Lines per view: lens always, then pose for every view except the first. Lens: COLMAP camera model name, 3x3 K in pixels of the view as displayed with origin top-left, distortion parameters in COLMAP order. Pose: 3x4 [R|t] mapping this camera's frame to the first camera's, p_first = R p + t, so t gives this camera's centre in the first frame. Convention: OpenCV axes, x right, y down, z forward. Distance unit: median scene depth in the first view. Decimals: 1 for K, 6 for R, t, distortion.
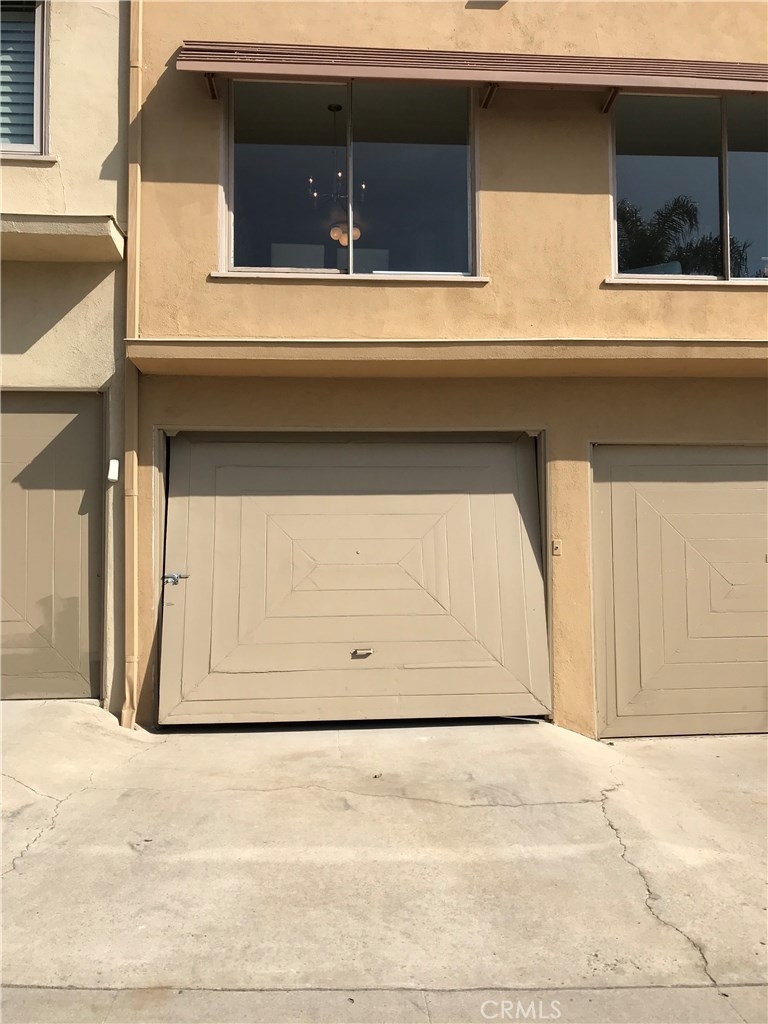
lens RADIAL K [[846.3, 0, 383.0], [0, 846.3, 509.4], [0, 0, 1]] dist [0.018920, -0.019053]
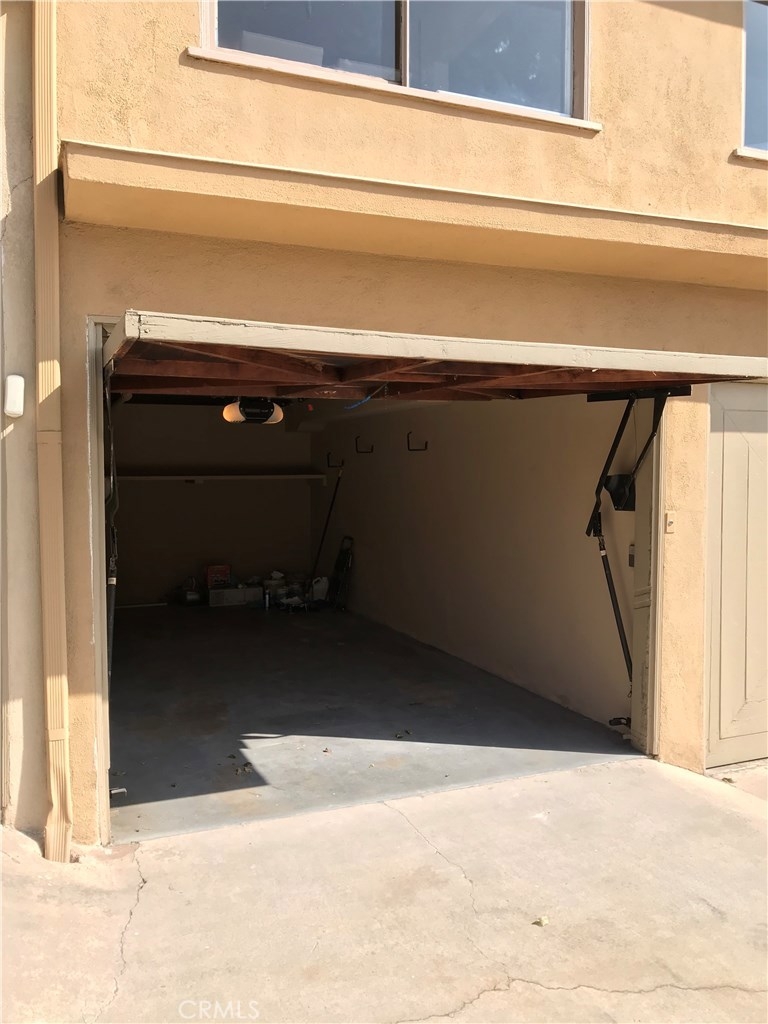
lens RADIAL K [[846.3, 0, 390.0], [0, 846.3, 509.6], [0, 0, 1]] dist [0.018920, -0.019053]
pose [[0.950323, -0.009491, 0.311120, -0.248989], [-0.017111, 0.996431, 0.082664, -0.021780], [-0.310794, -0.083882, 0.946769, 0.390119]]
